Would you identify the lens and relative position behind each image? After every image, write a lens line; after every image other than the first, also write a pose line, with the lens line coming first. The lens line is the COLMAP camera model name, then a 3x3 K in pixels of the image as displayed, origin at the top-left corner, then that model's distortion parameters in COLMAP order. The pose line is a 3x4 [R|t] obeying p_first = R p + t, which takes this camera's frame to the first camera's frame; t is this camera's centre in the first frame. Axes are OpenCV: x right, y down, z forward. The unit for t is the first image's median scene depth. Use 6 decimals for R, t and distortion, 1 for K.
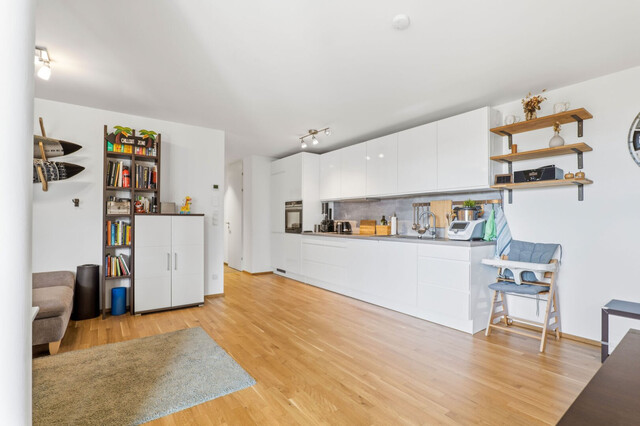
lens RADIAL K [[296.1, 0, 316.6], [0, 296.1, 217.7], [0, 0, 1]] dist [-0.016332, -0.000052]
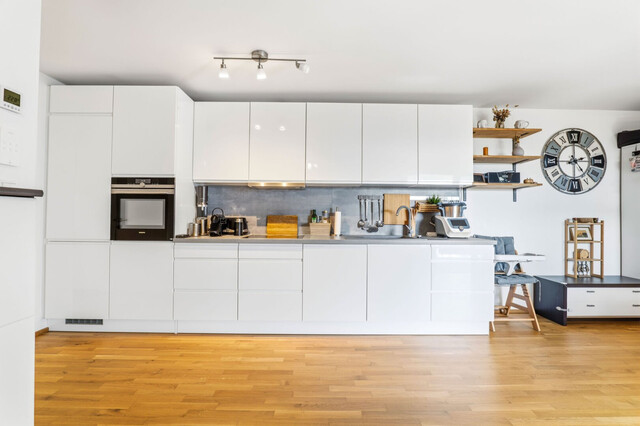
lens RADIAL K [[296.1, 0, 320.3], [0, 296.1, 211.0], [0, 0, 1]] dist [-0.016332, -0.000052]
pose [[0.586183, 0.013458, 0.810067, -0.387279], [-0.012561, 0.999893, -0.007522, 0.002245], [-0.810082, -0.005766, 0.586289, 0.584202]]
